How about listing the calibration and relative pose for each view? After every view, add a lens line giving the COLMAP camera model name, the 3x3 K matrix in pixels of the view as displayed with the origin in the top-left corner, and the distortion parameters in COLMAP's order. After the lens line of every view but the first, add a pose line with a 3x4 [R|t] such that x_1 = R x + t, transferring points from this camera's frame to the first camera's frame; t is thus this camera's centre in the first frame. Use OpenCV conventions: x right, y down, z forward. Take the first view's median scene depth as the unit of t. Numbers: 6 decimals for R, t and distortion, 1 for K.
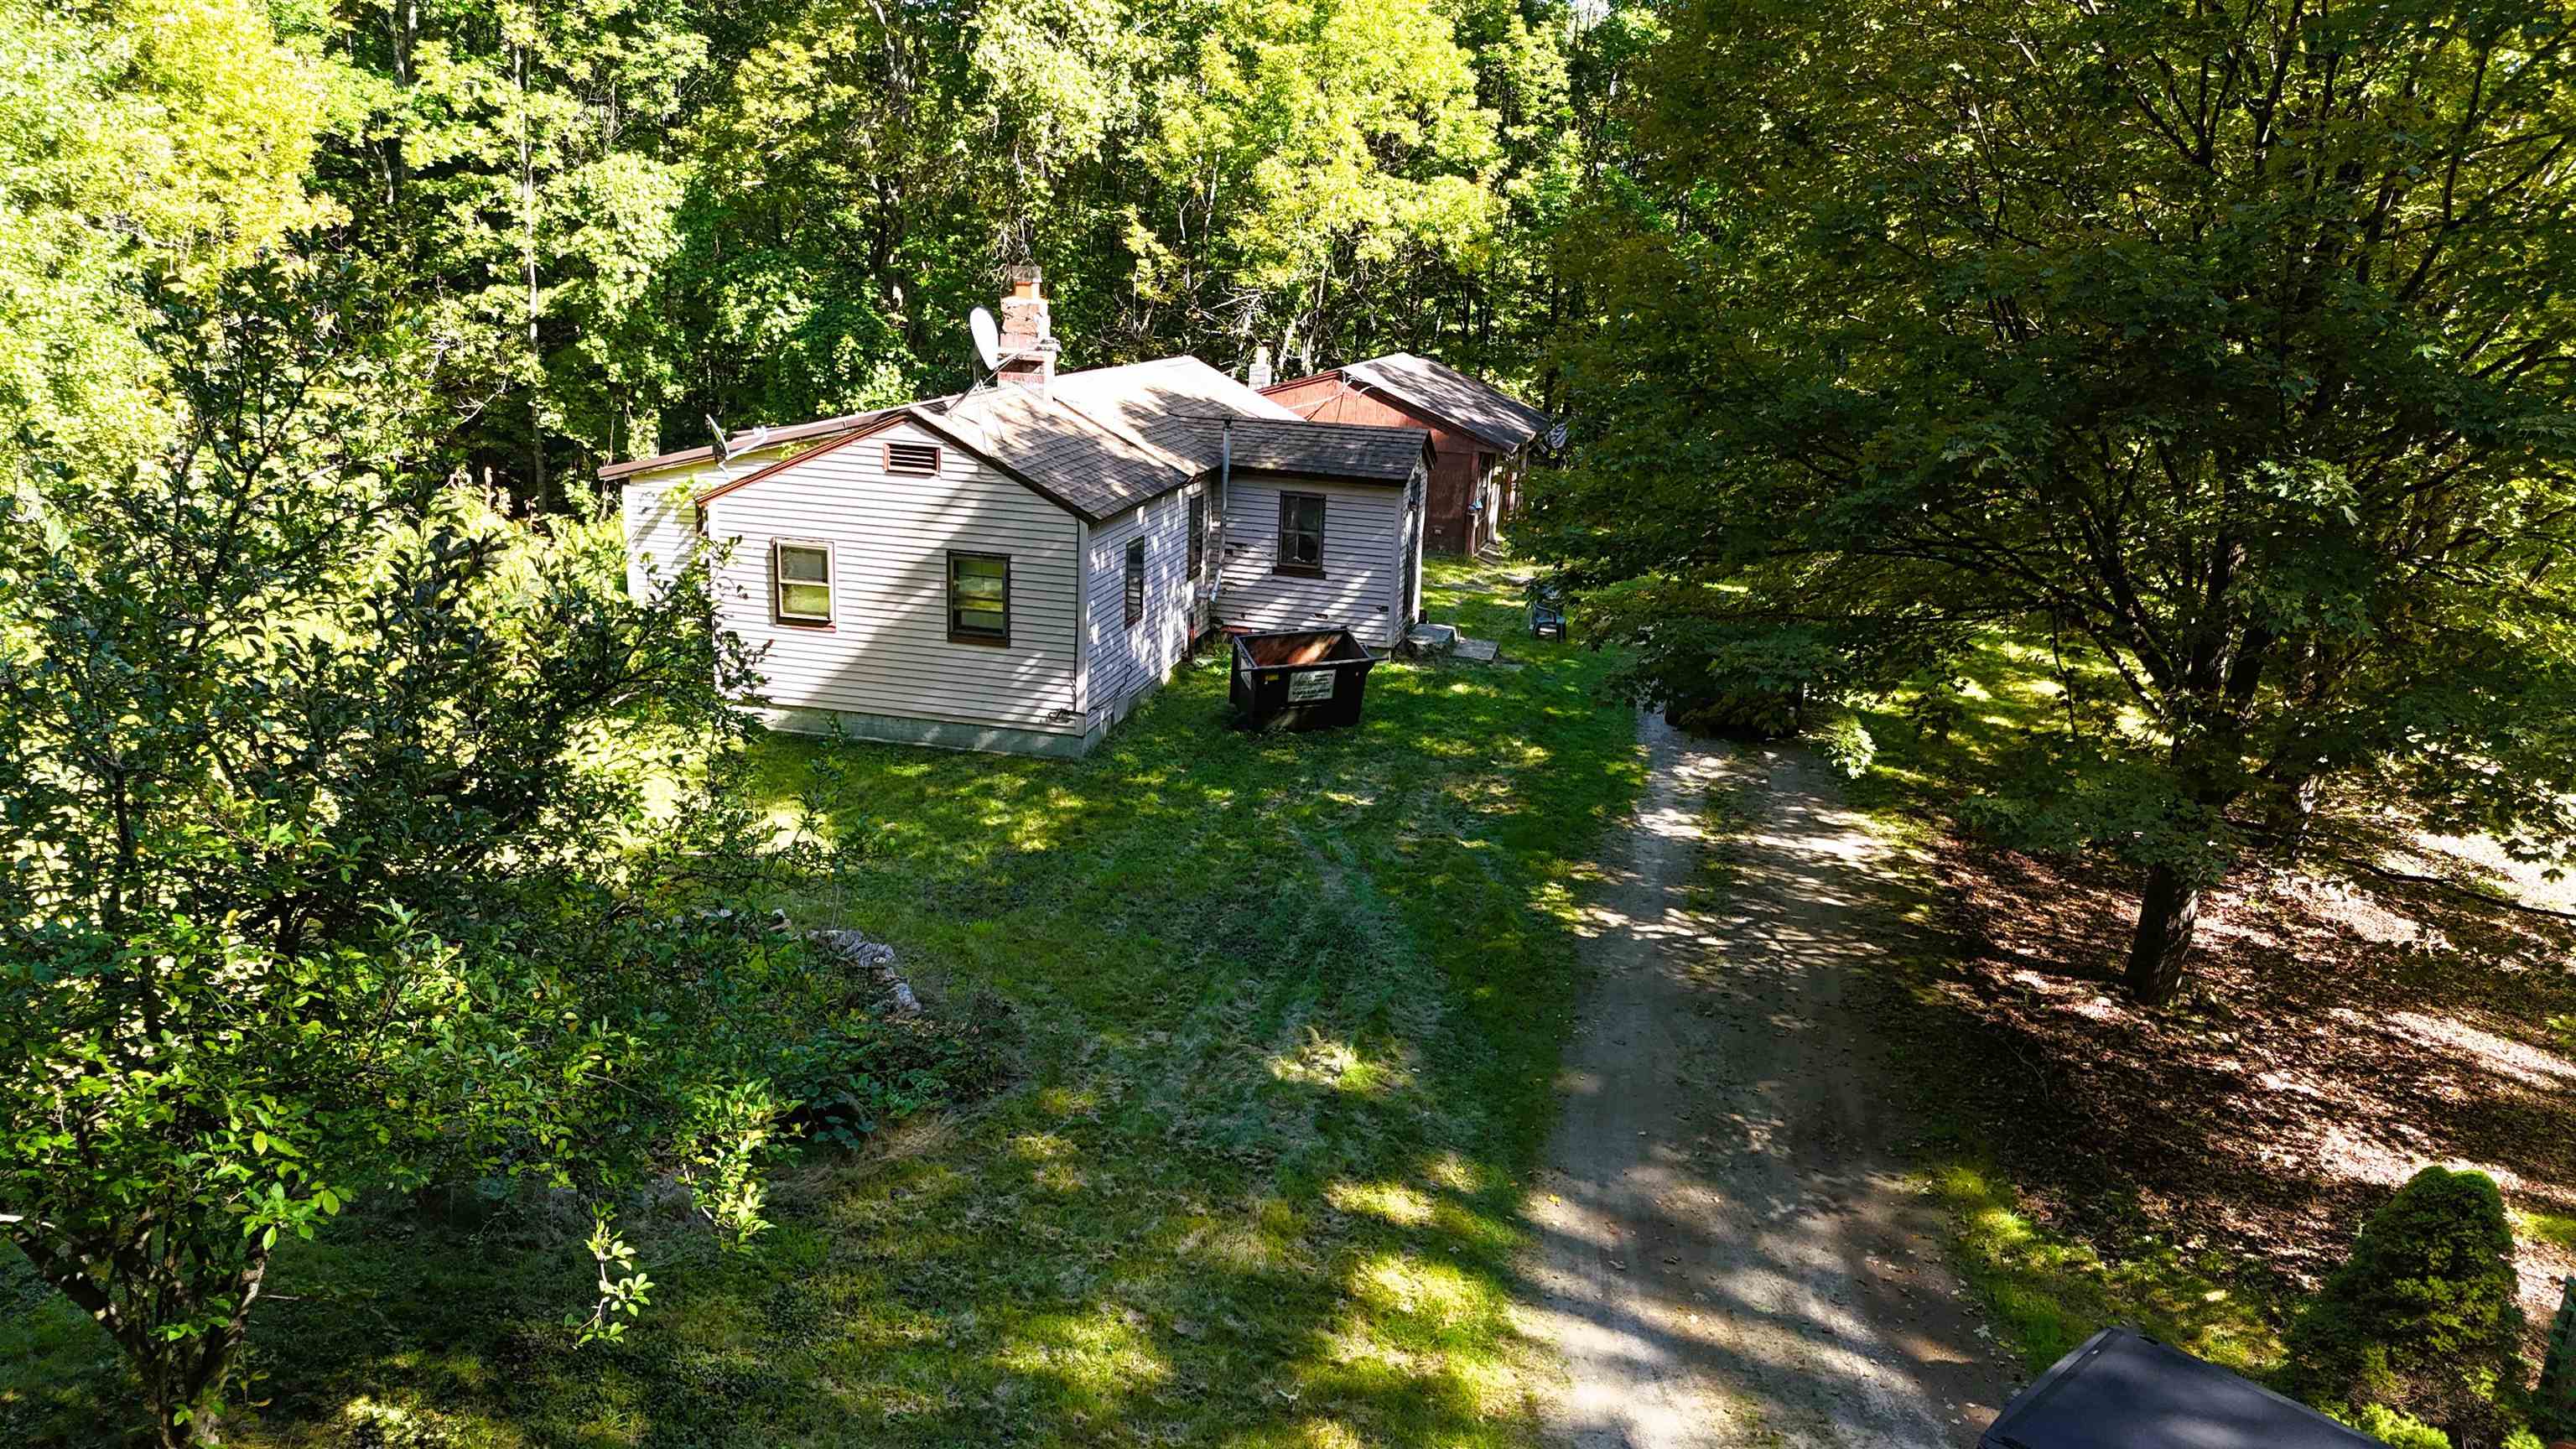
lens RADIAL K [[1865.1, 0, 1288.0], [0, 1865.1, 724.5], [0, 0, 1]] dist [0.086823, -0.088685]
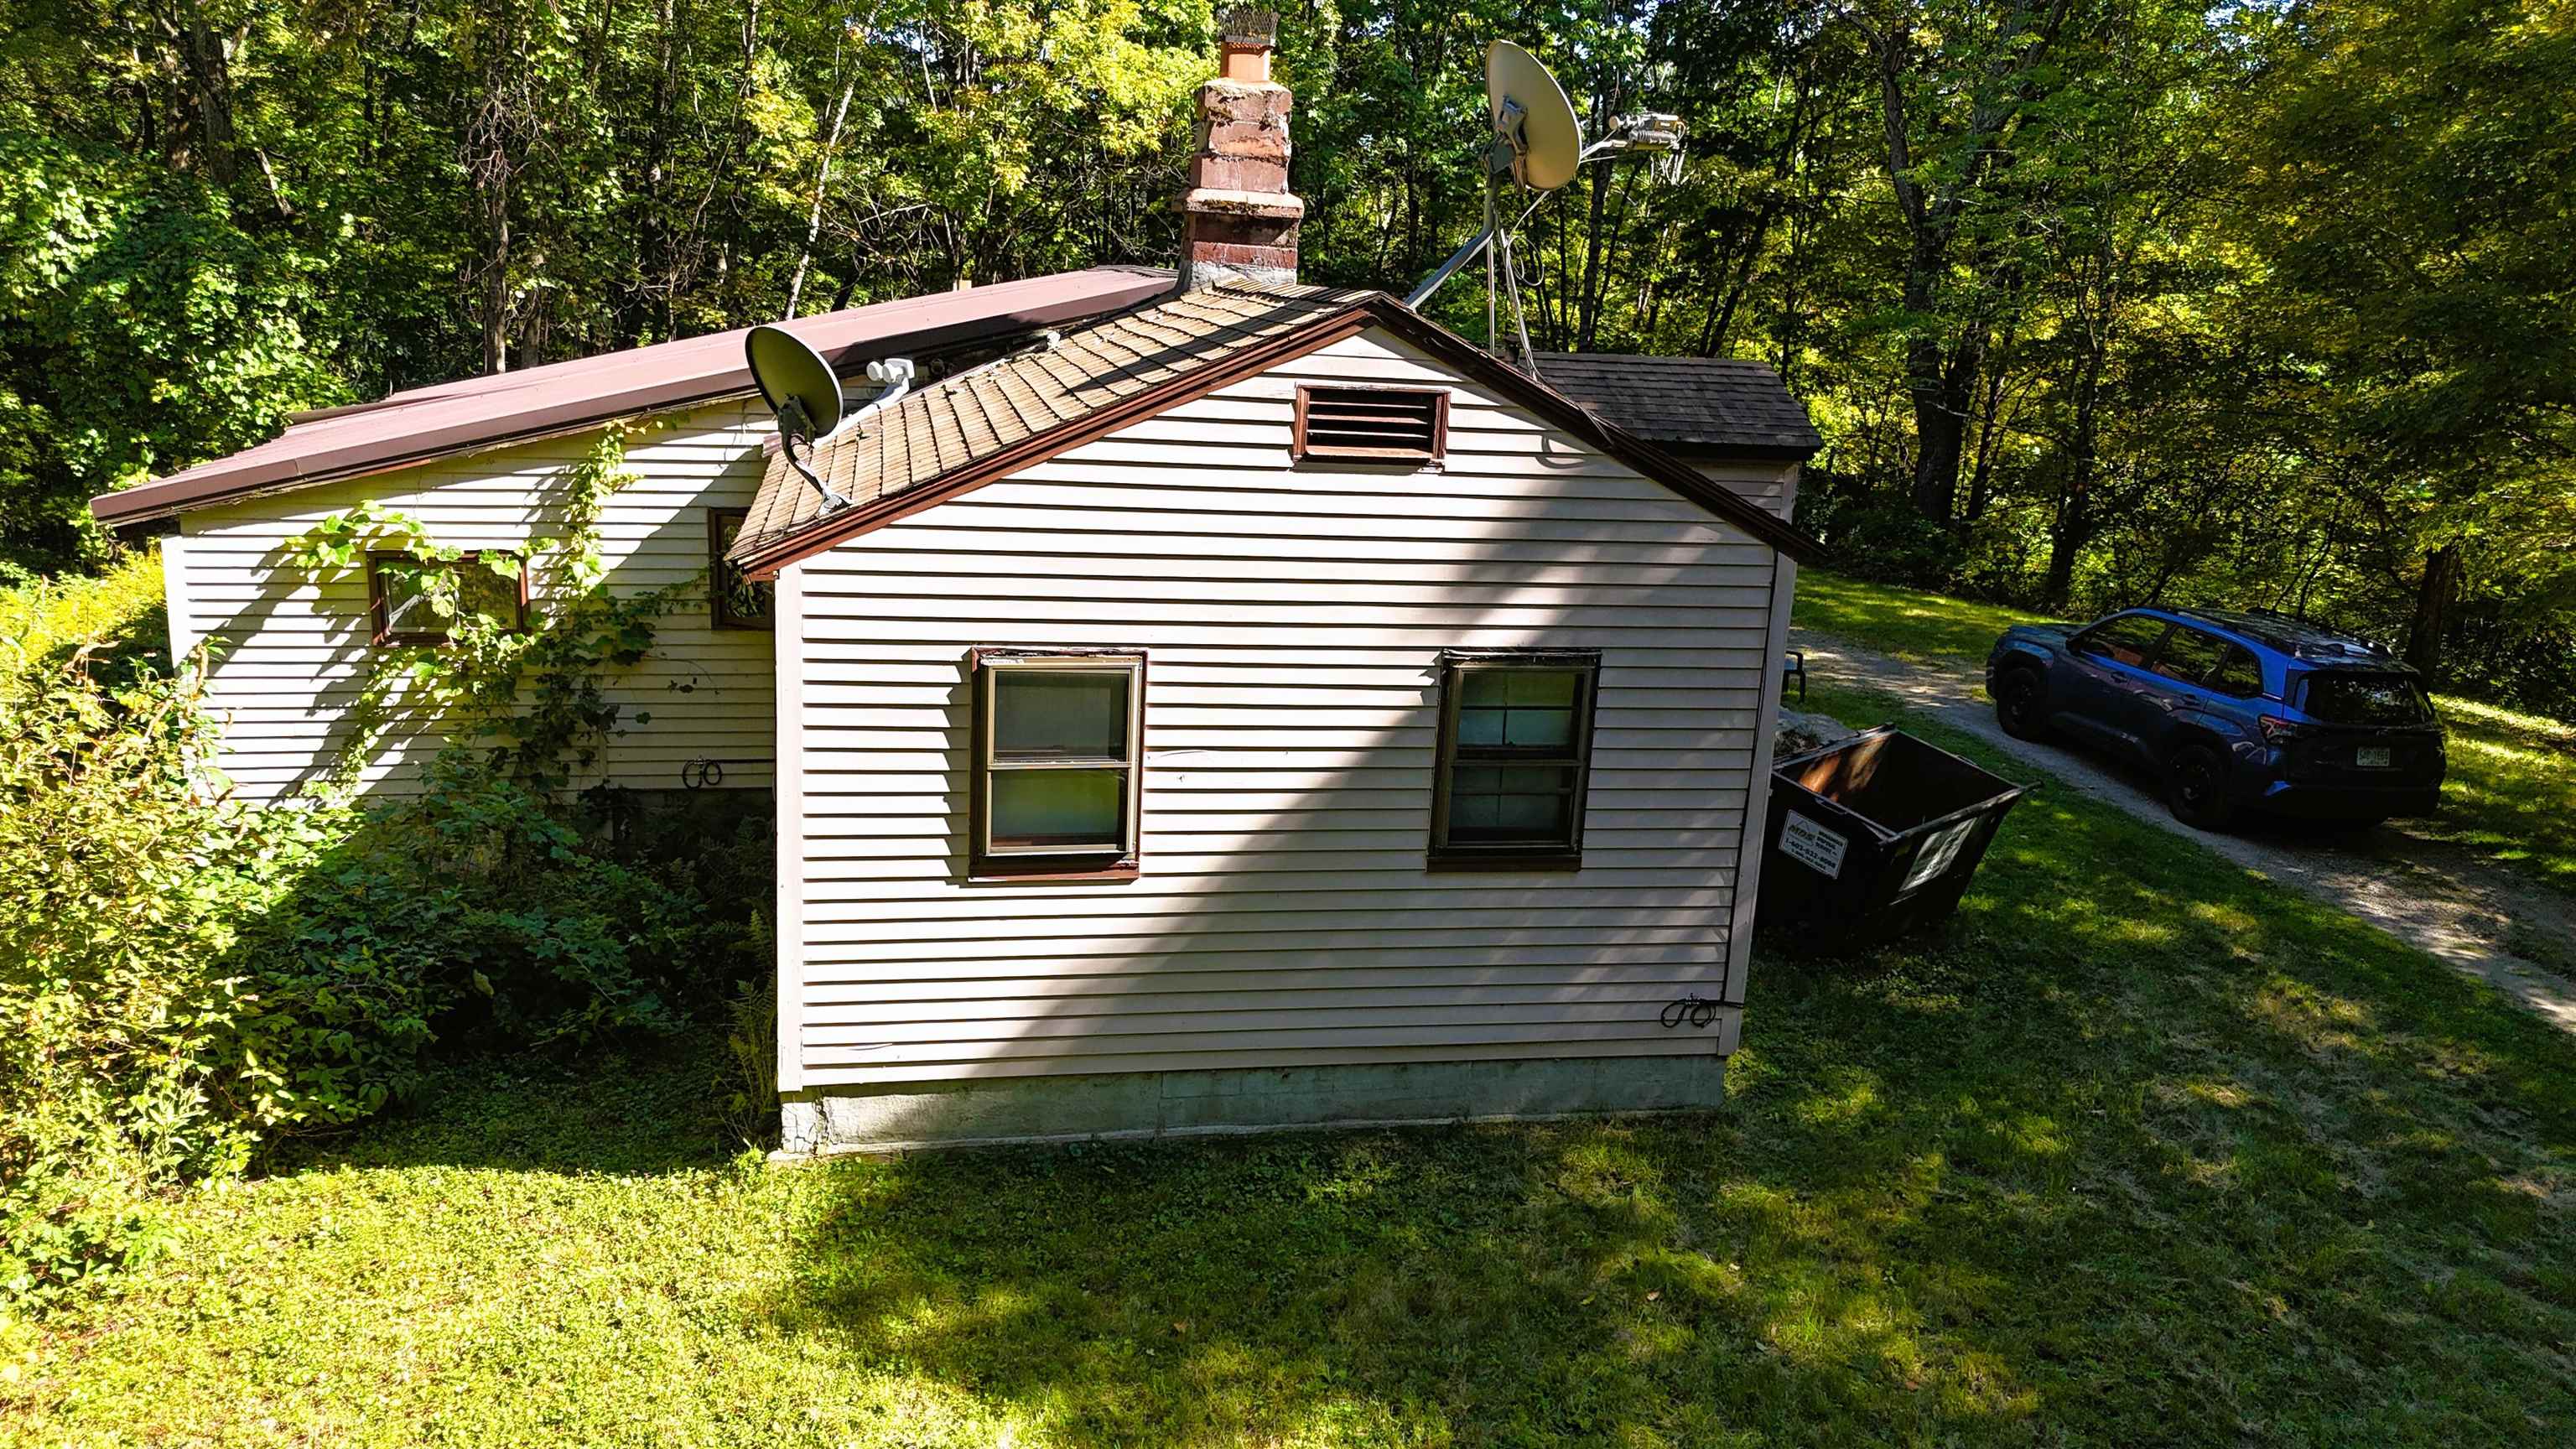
lens RADIAL K [[1865.1, 0, 1288.0], [0, 1865.1, 724.5], [0, 0, 1]] dist [0.086823, -0.088685]
pose [[0.912041, -0.095159, 0.398907, -0.194461], [0.093813, 0.995325, 0.022945, -0.046672], [-0.399225, 0.016495, 0.916704, 0.337047]]
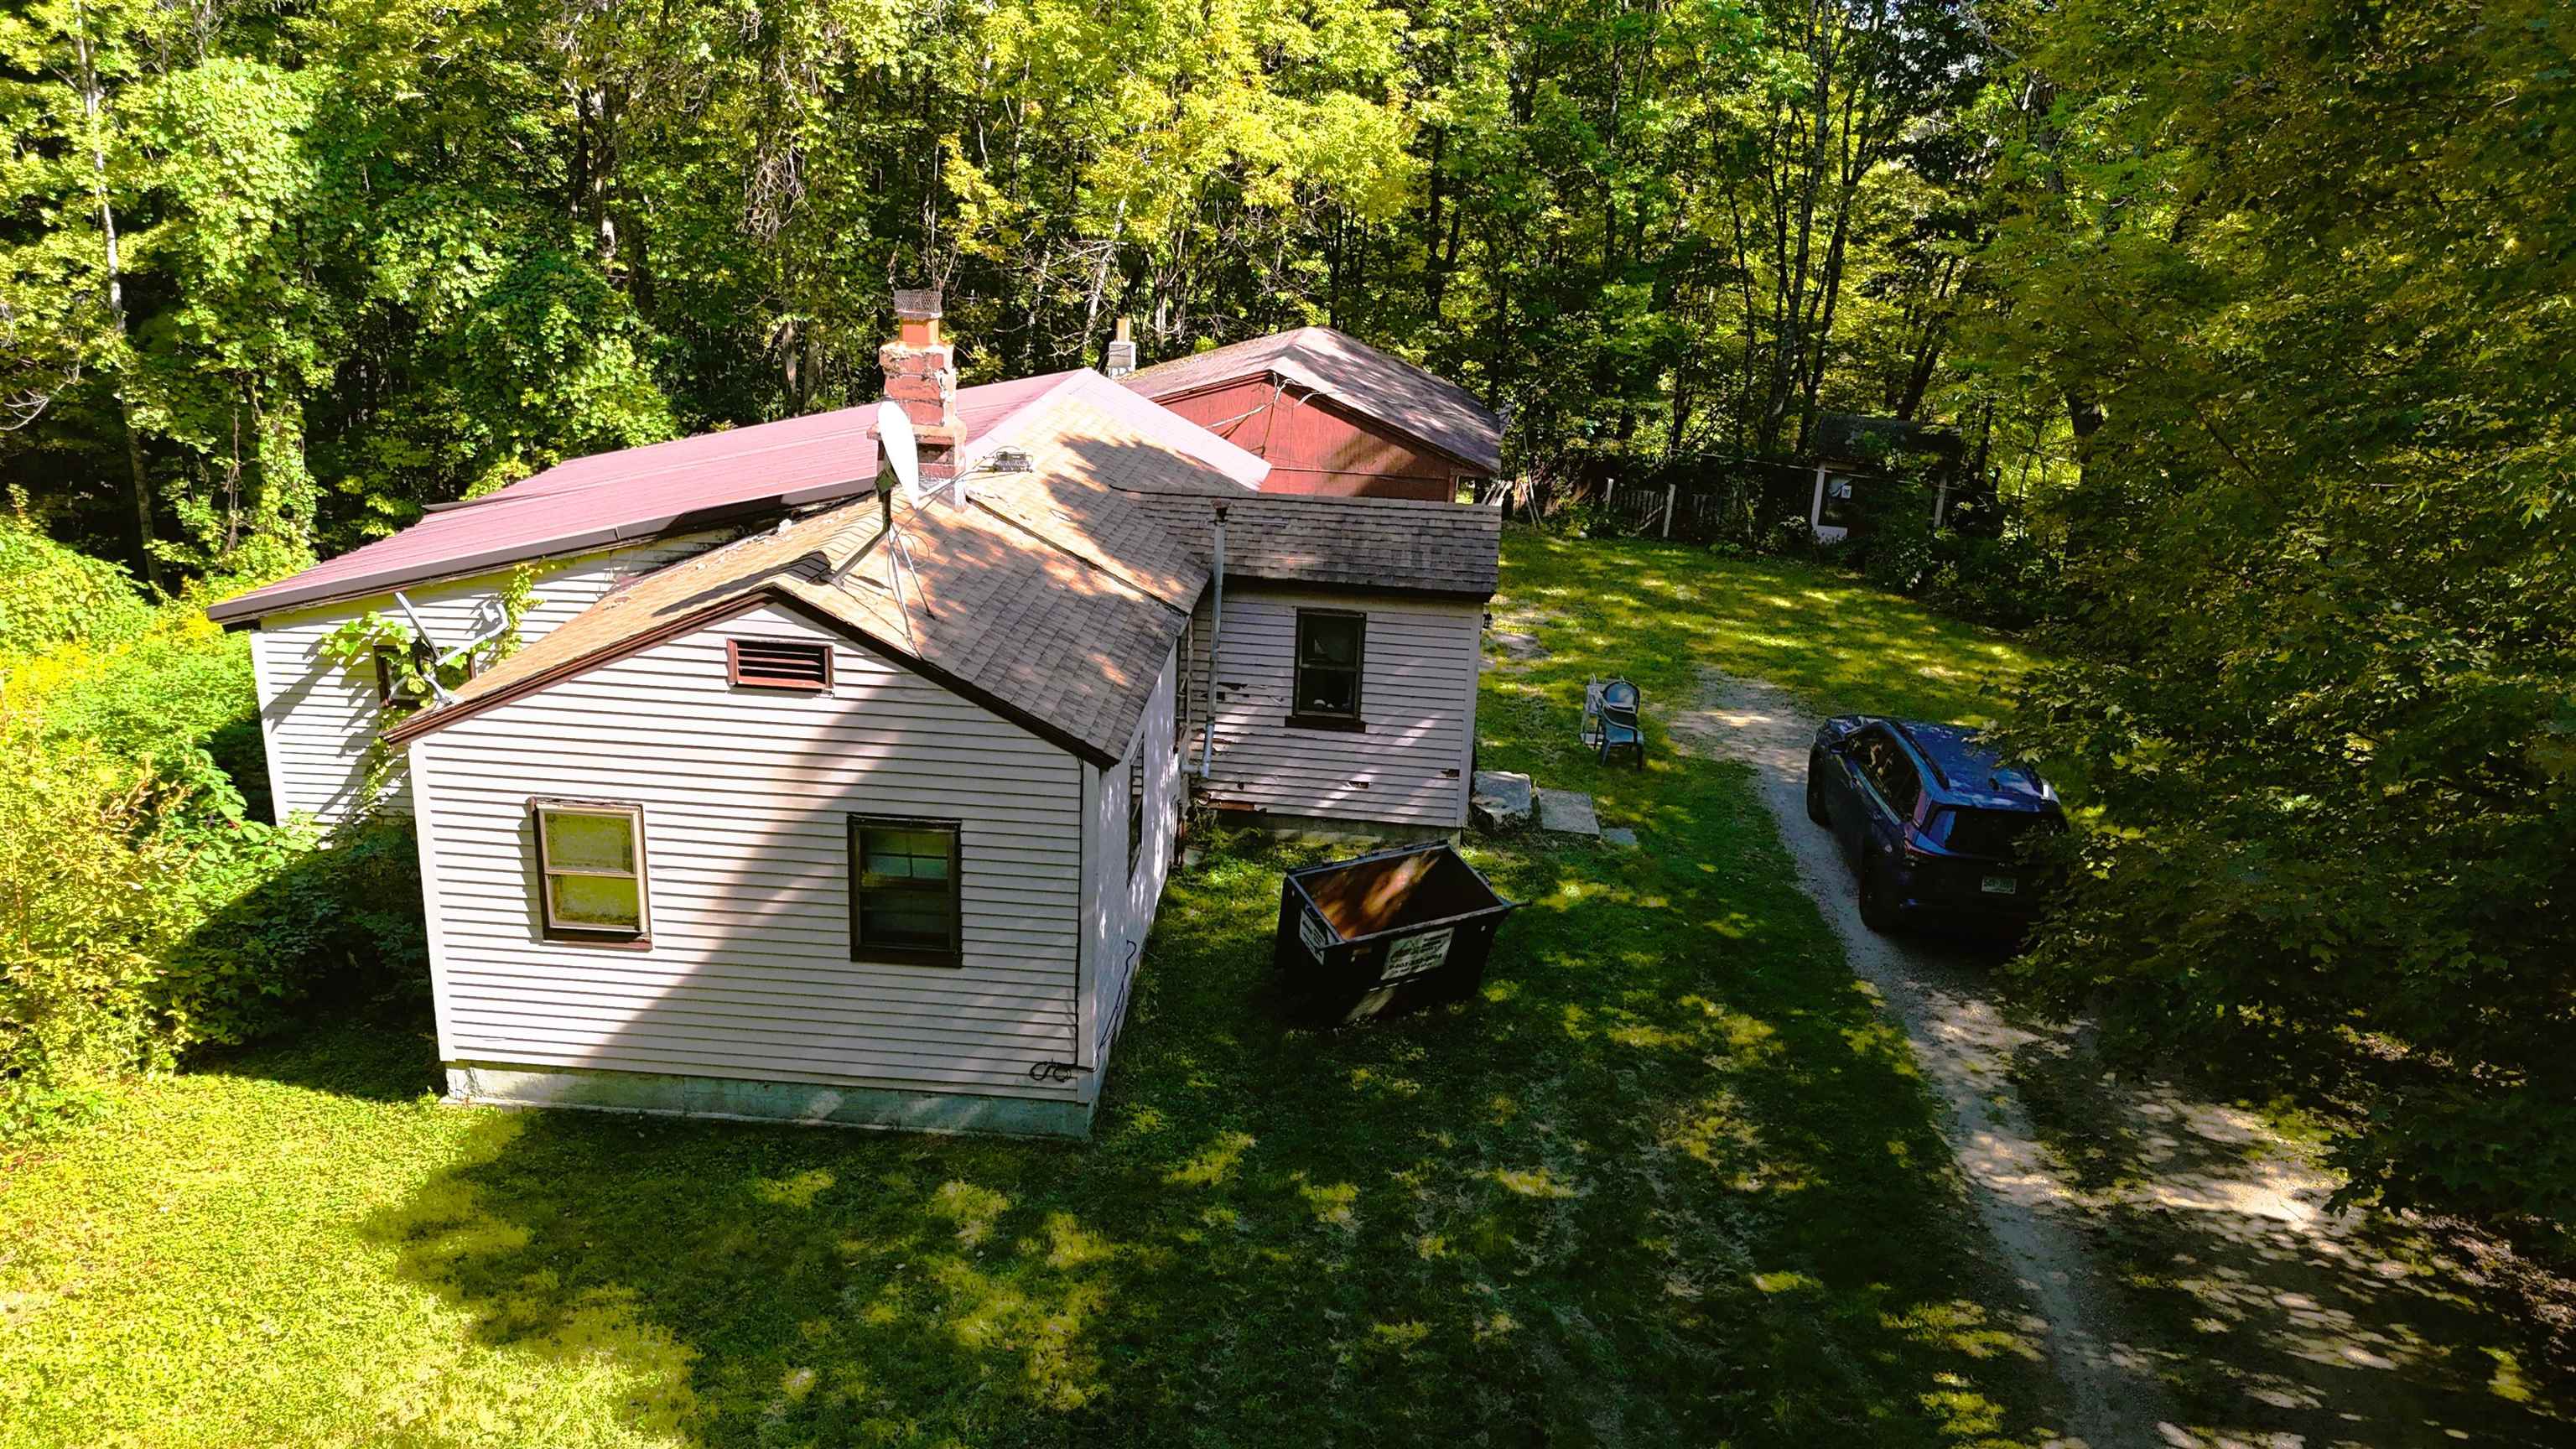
lens RADIAL K [[1865.1, 0, 1288.0], [0, 1865.1, 724.5], [0, 0, 1]] dist [0.086823, -0.088685]
pose [[0.988244, -0.049466, 0.144663, -0.067466], [0.040852, 0.997244, 0.061928, -0.078929], [-0.147328, -0.055291, 0.987541, 0.210026]]
